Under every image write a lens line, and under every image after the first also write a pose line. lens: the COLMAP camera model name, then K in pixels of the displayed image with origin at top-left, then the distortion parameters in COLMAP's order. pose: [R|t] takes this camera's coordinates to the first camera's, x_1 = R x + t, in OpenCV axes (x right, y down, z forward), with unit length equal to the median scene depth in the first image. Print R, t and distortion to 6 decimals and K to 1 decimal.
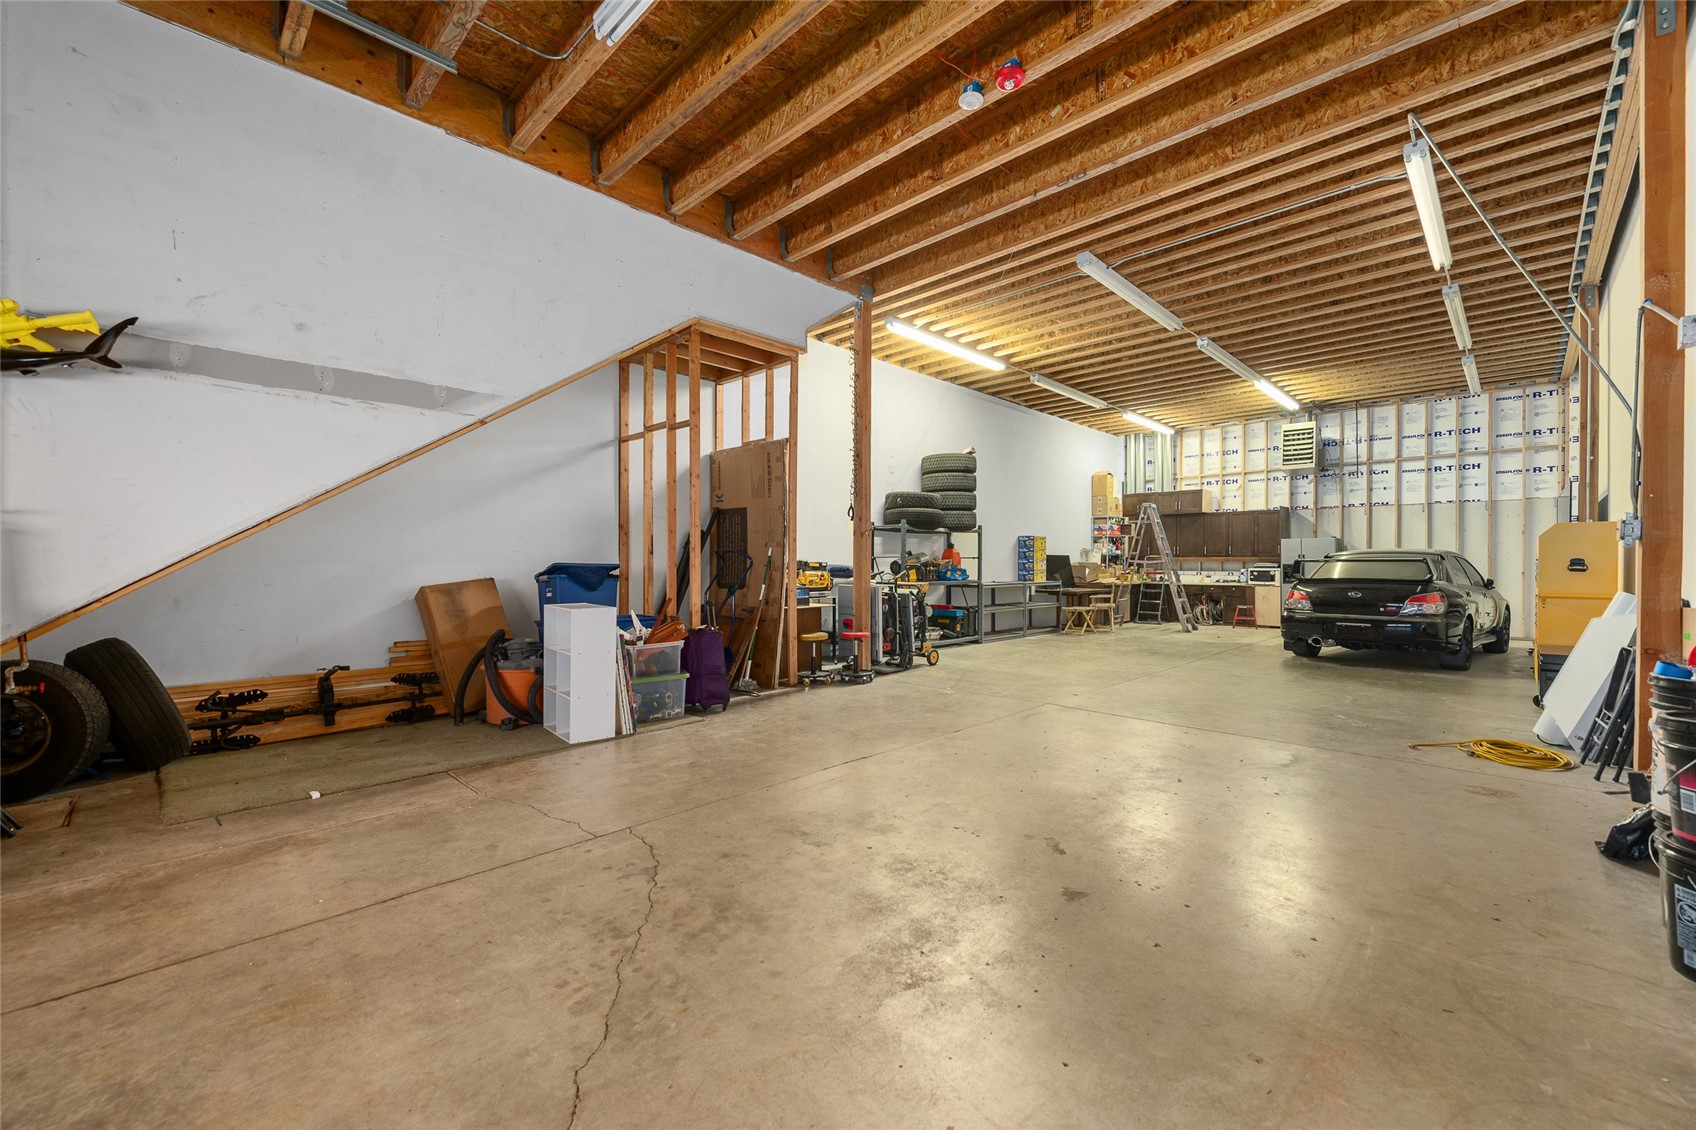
lens RADIAL K [[677.8, 0, 857.4], [0, 677.8, 566.7], [0, 0, 1]] dist [0.001693, -0.002881]
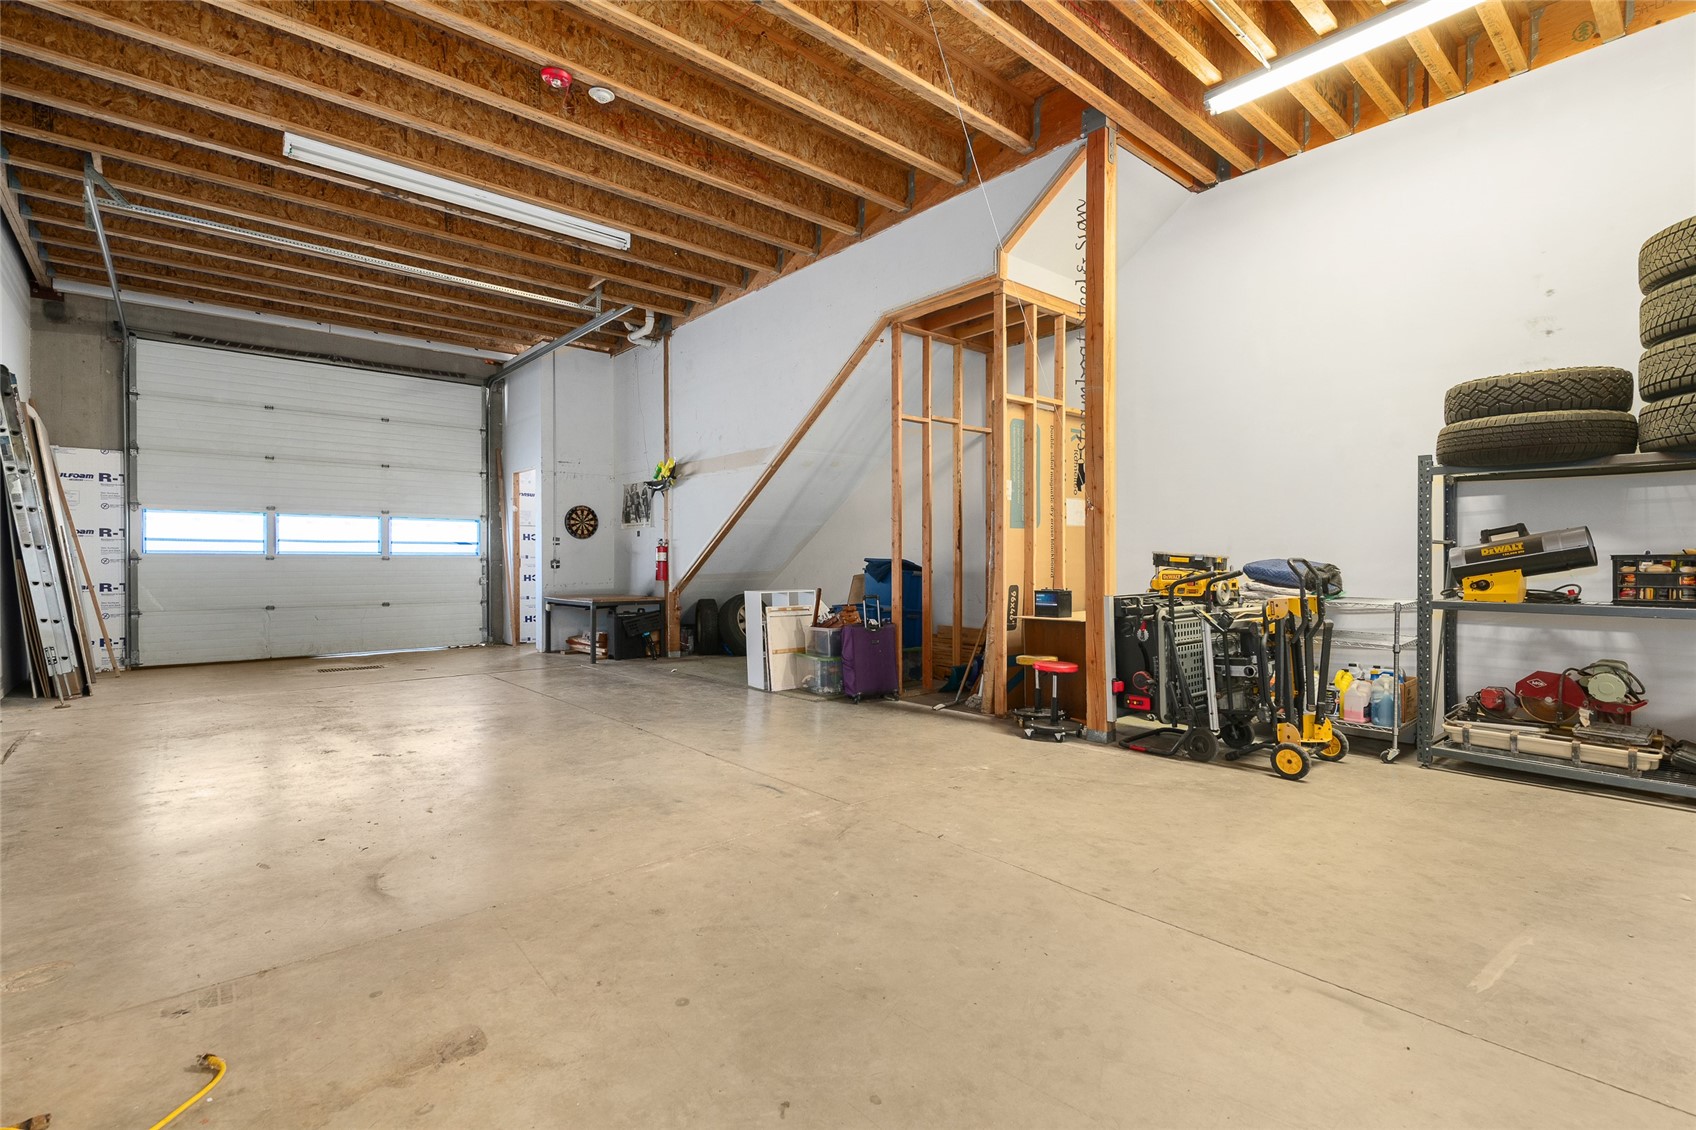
lens RADIAL K [[782.4, 0, 853.0], [0, 782.4, 562.9], [0, 0, 1]] dist [0.008693, -0.005222]
pose [[-0.082232, 0.002879, -0.996609, 0.442974], [-0.002458, 0.999992, 0.003092, -0.000965], [0.996610, 0.002704, -0.082224, 0.503337]]
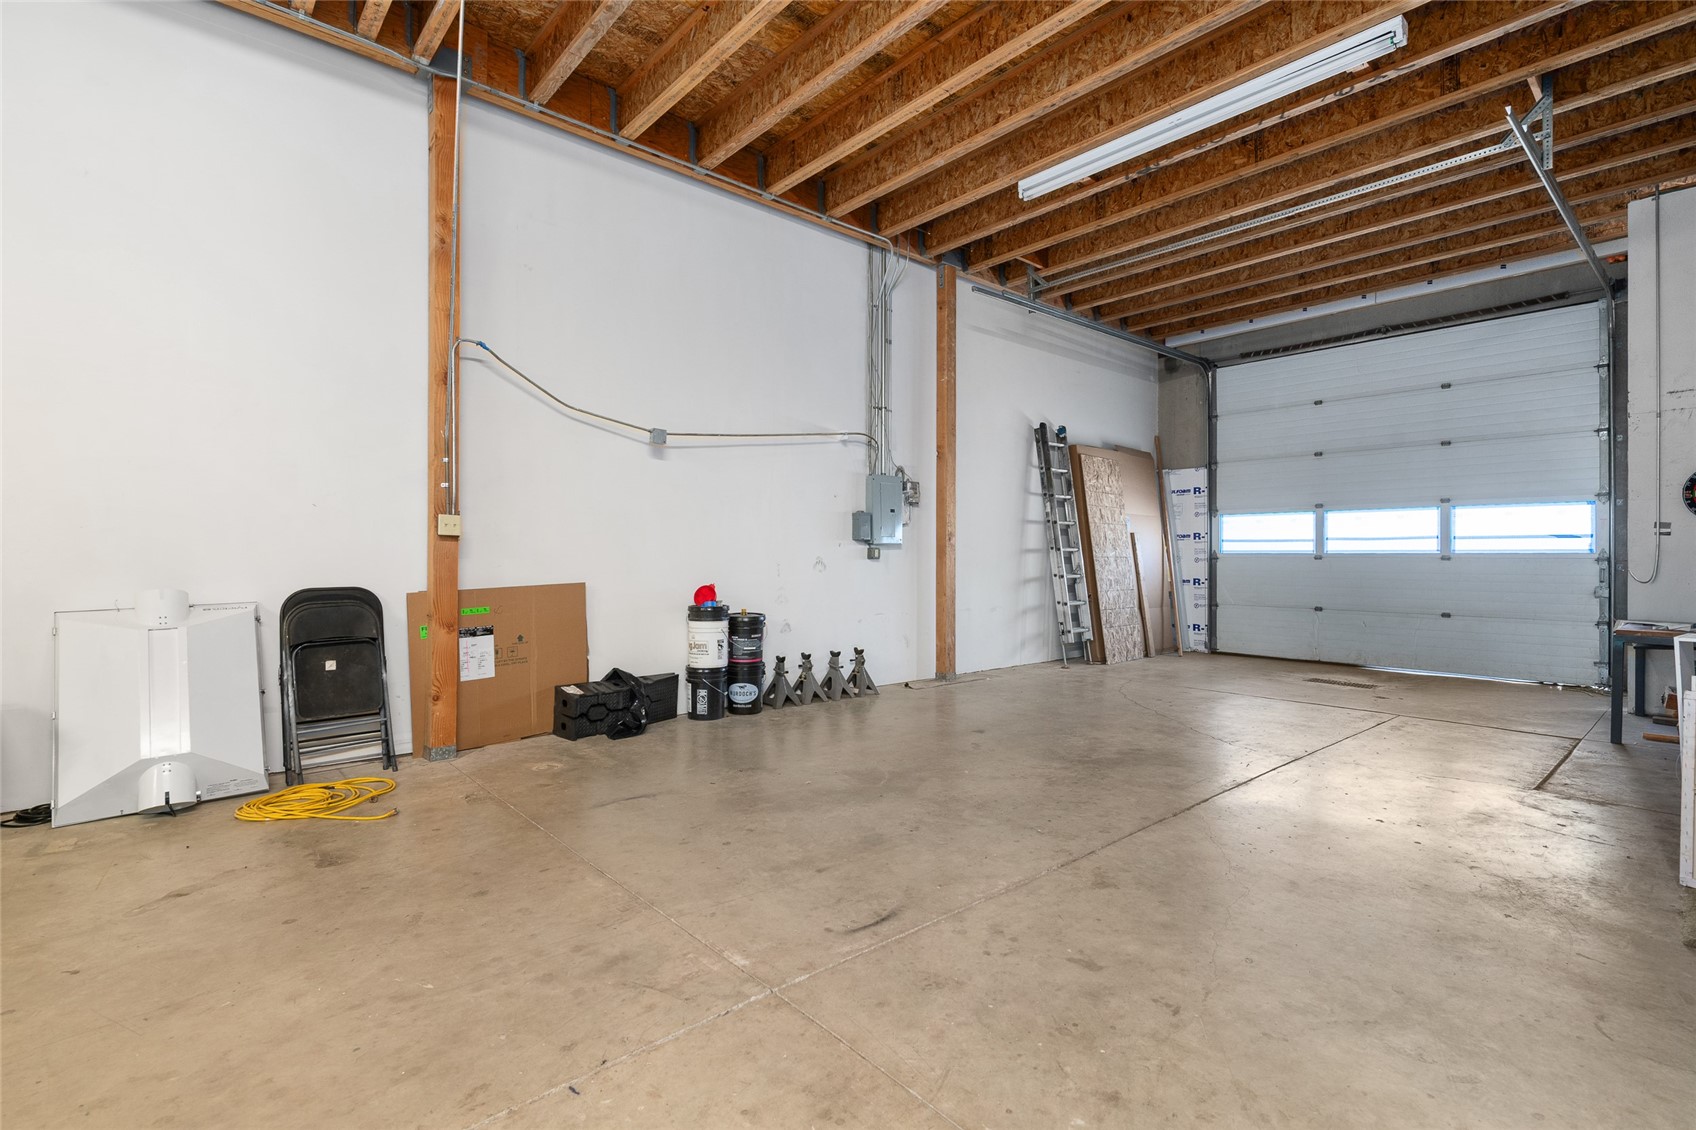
lens RADIAL K [[782.4, 0, 850.8], [0, 782.4, 554.0], [0, 0, 1]] dist [0.008693, -0.005222]
pose [[-0.996750, -0.003848, 0.080460, 0.101549], [-0.004047, 0.999989, -0.002315, -0.001597], [-0.080451, -0.002633, -0.996755, 0.651727]]
